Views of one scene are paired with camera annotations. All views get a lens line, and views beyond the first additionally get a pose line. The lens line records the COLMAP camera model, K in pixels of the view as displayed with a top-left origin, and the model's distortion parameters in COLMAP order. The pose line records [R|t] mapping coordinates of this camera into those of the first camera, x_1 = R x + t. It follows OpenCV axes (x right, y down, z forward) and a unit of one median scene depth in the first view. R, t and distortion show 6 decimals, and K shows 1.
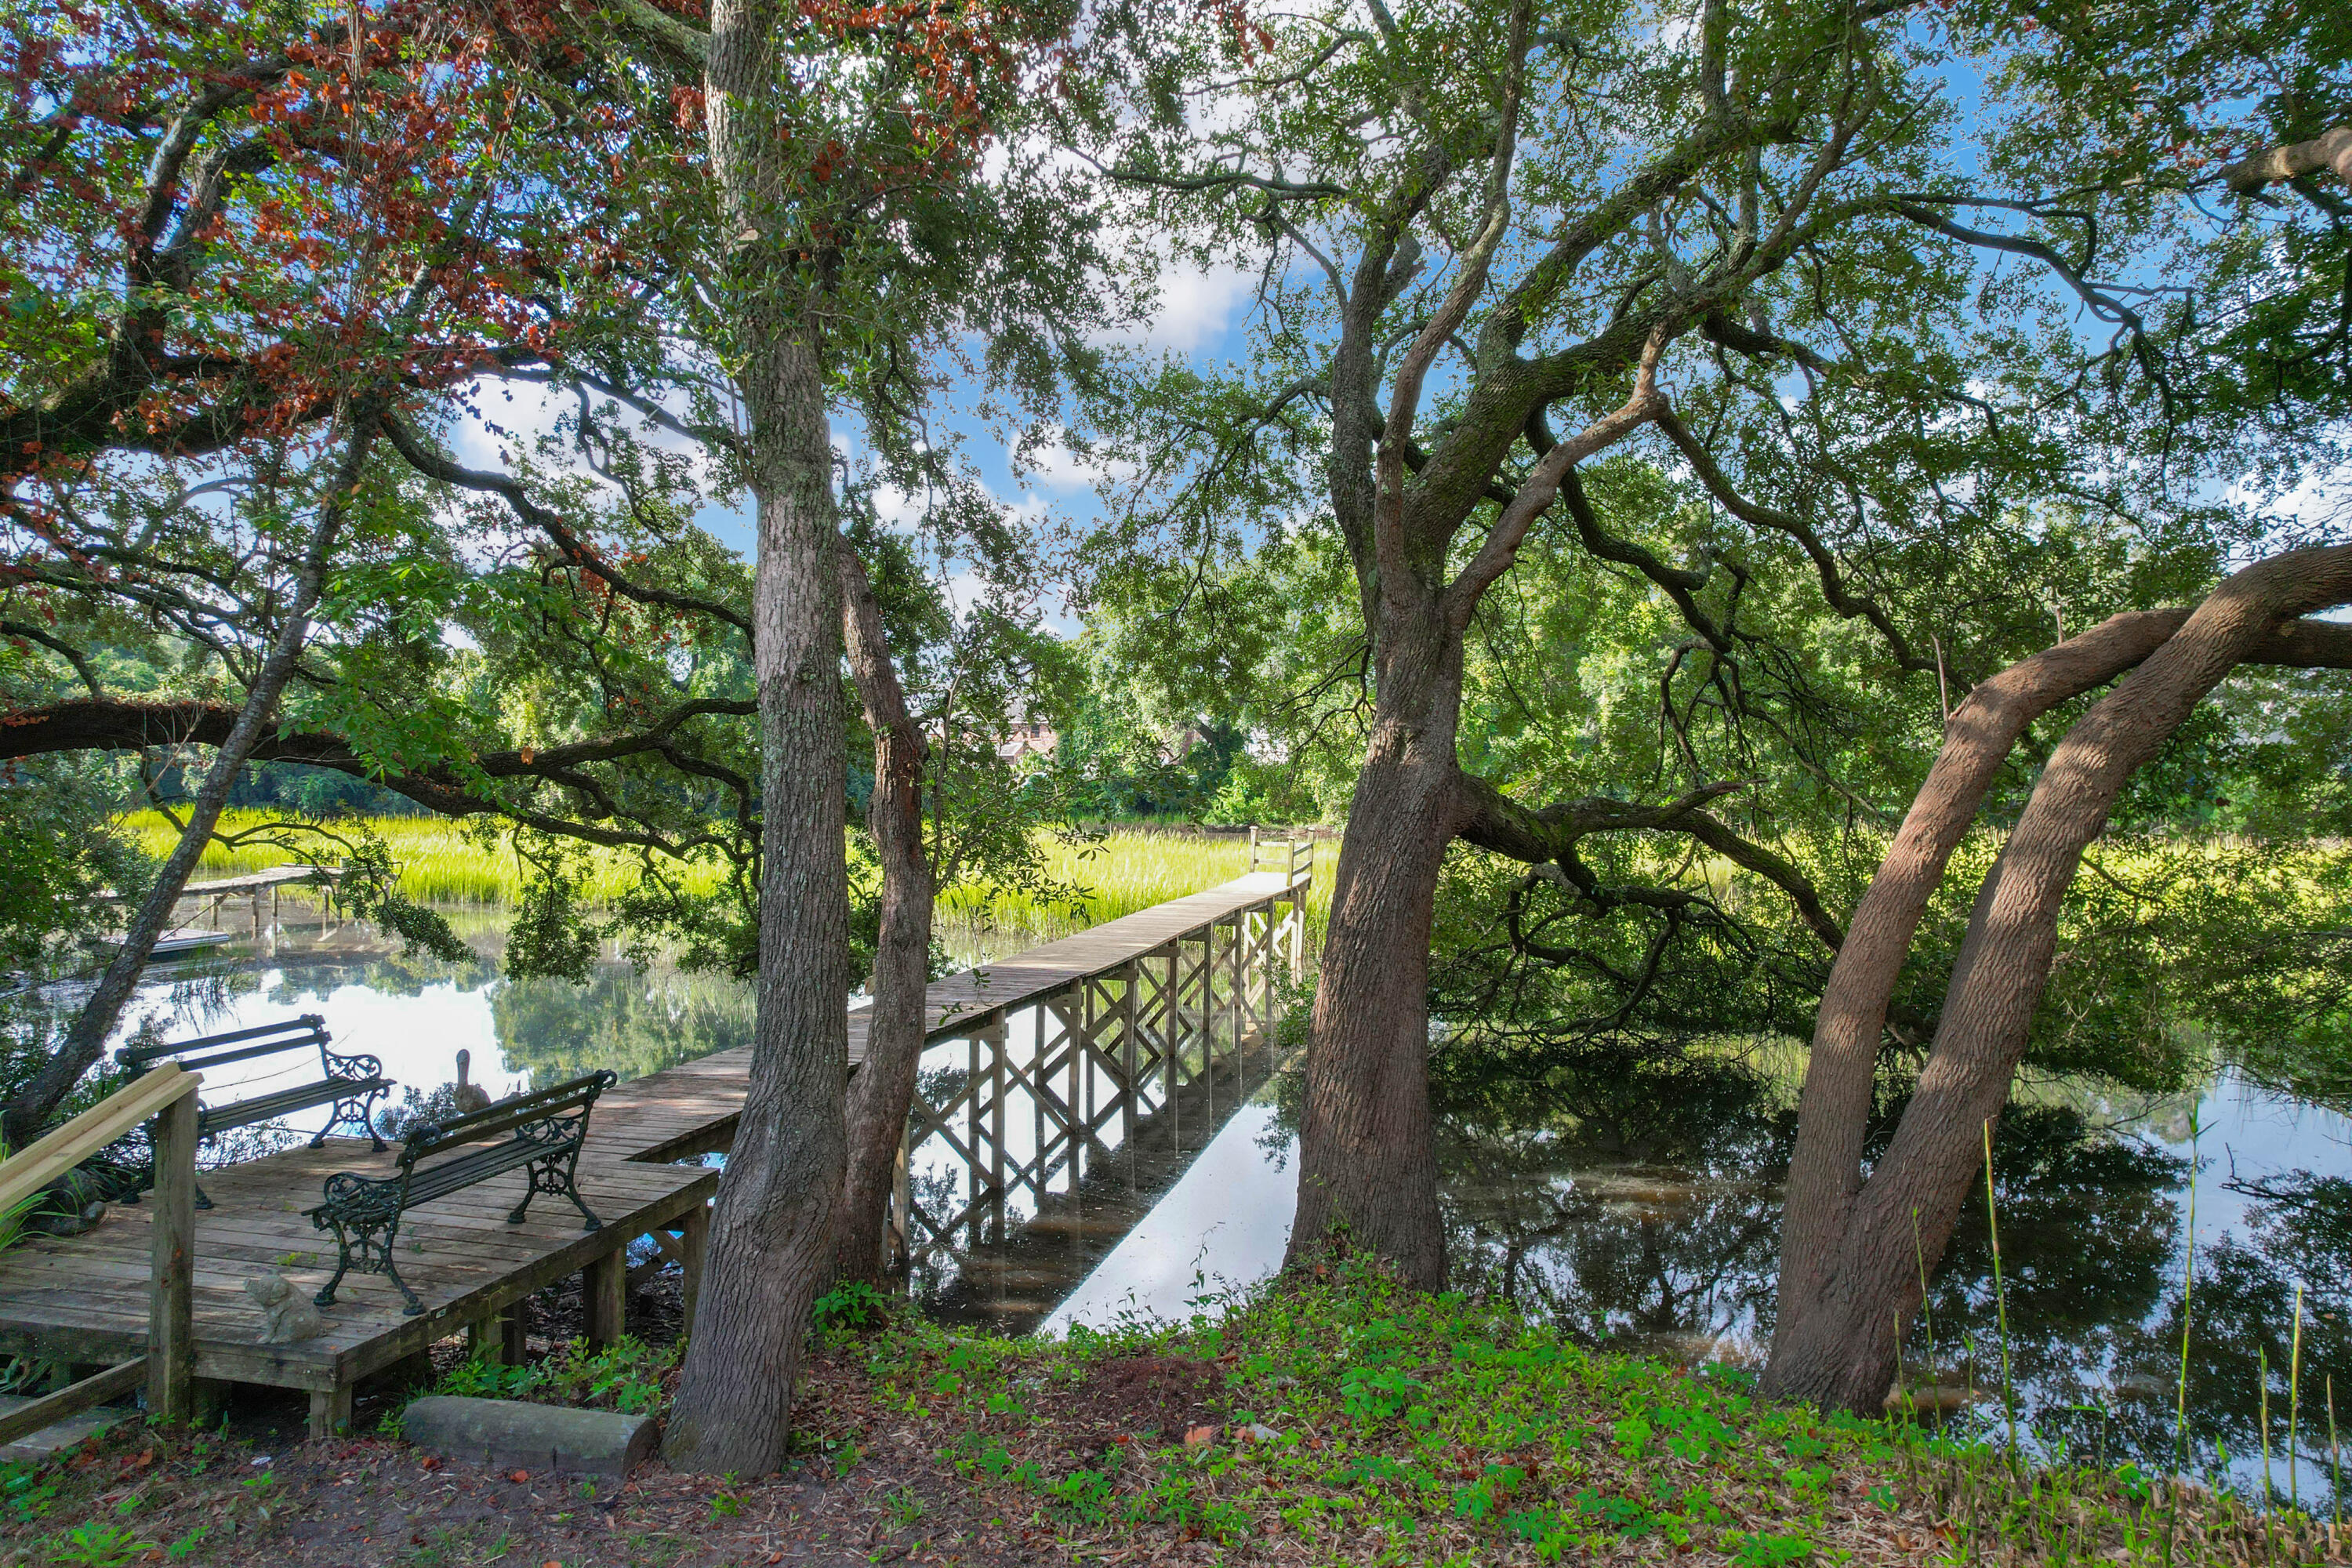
lens RADIAL K [[1502.7, 0, 1183.3], [0, 1502.7, 797.0], [0, 0, 1]] dist [-0.077446, 0.072178]
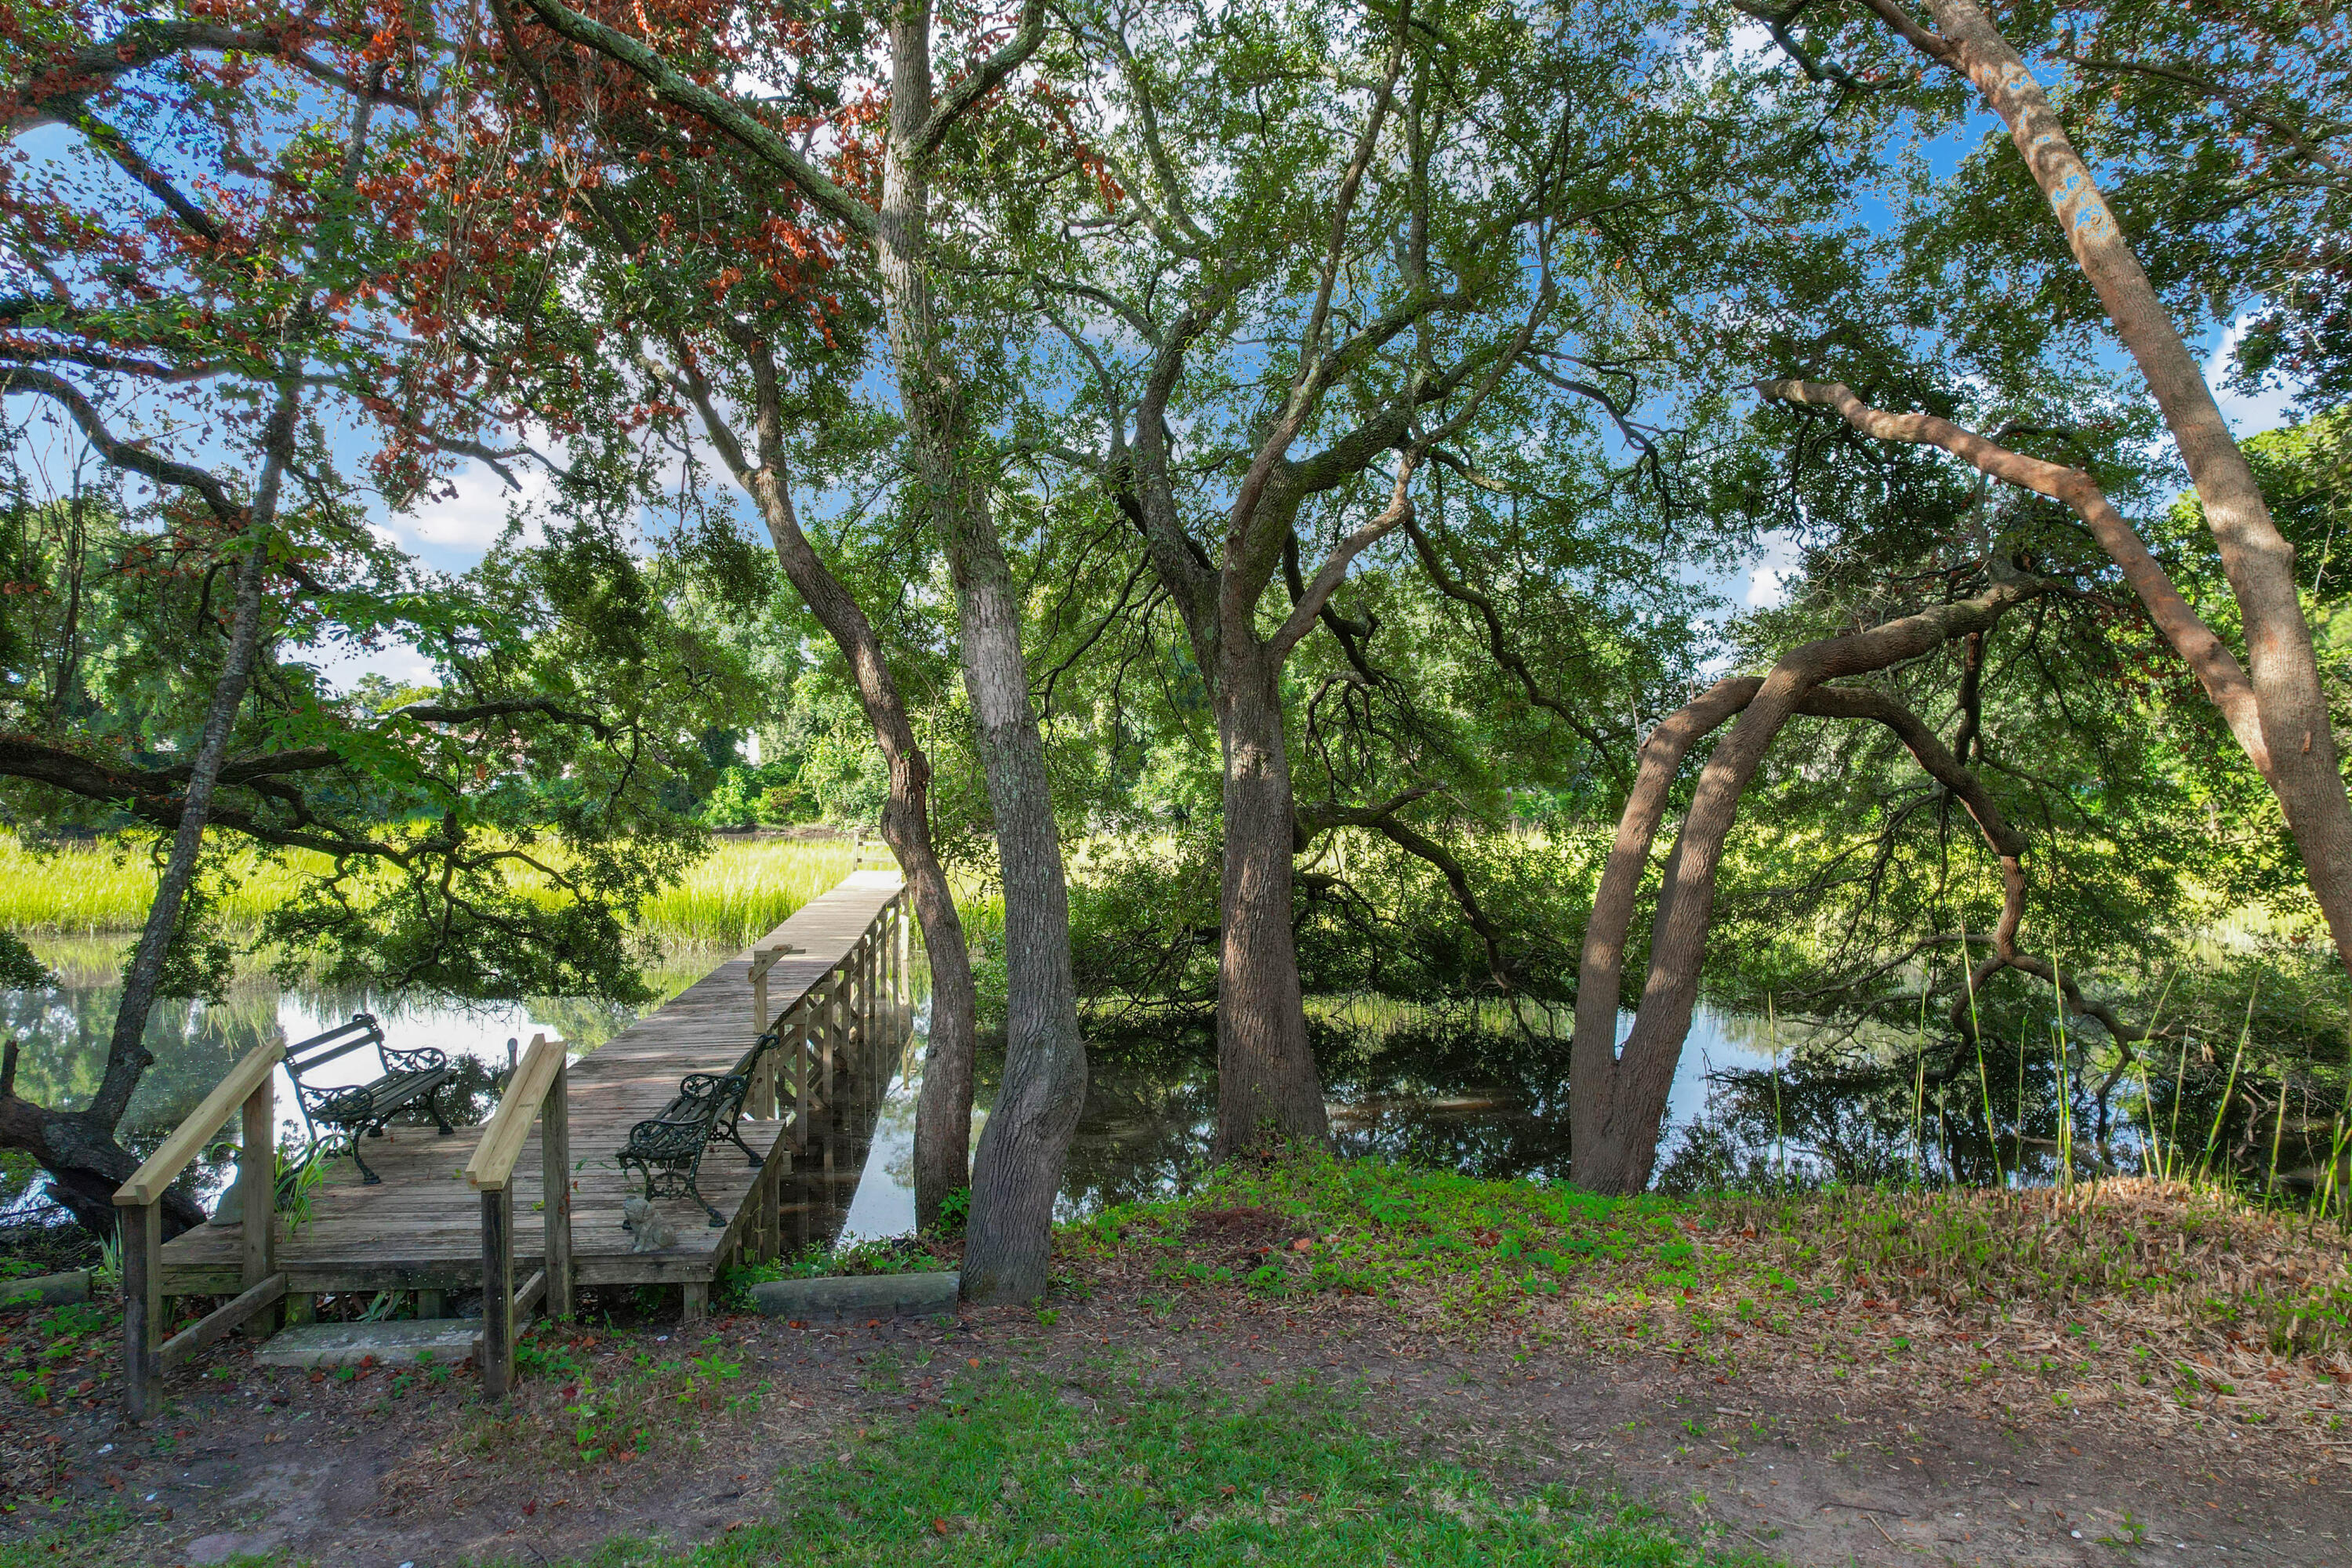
lens RADIAL K [[1502.7, 0, 1179.1], [0, 1502.7, 790.9], [0, 0, 1]] dist [-0.077446, 0.072178]
pose [[0.935598, -0.005726, 0.353022, -0.225211], [0.006609, 0.999977, -0.001298, -0.006162], [-0.353006, 0.003547, 0.935614, -0.122517]]
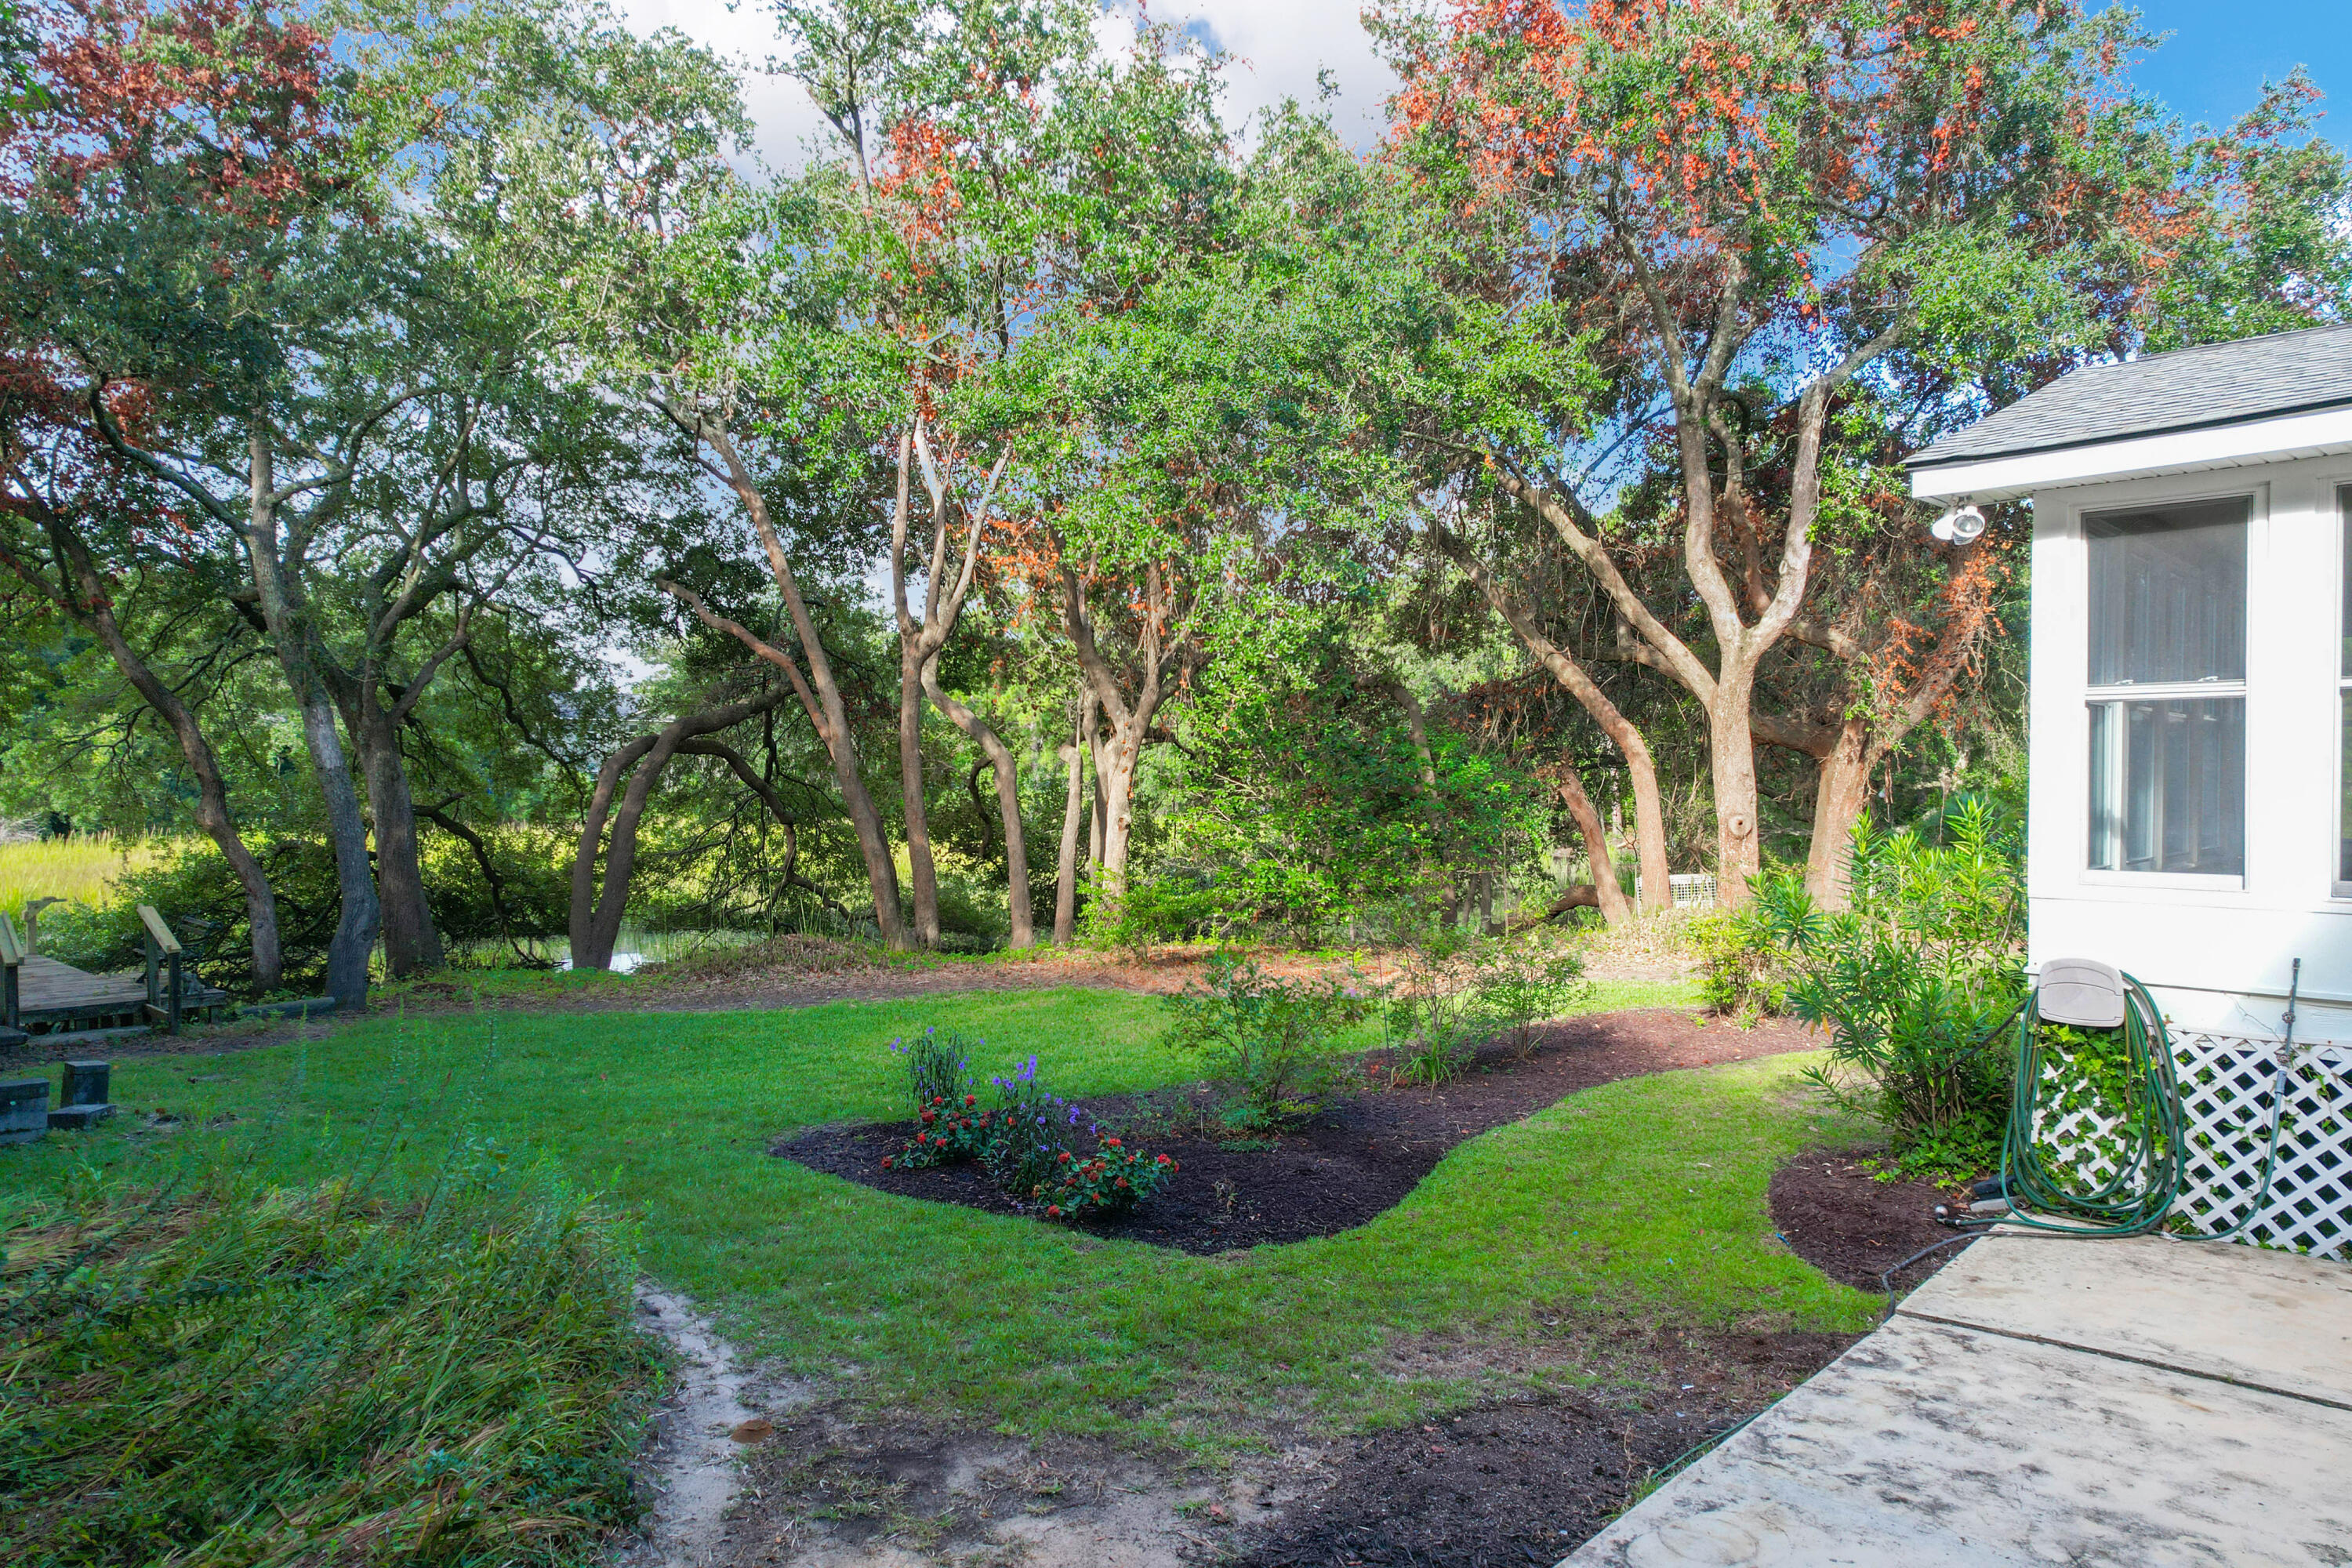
lens RADIAL K [[1502.7, 0, 1180.2], [0, 1502.7, 797.9], [0, 0, 1]] dist [-0.077446, 0.072178]
pose [[0.485576, -0.017516, 0.874019, -0.787547], [0.015697, 0.999813, 0.011316, -0.008872], [-0.874053, 0.008225, 0.485760, -0.764372]]
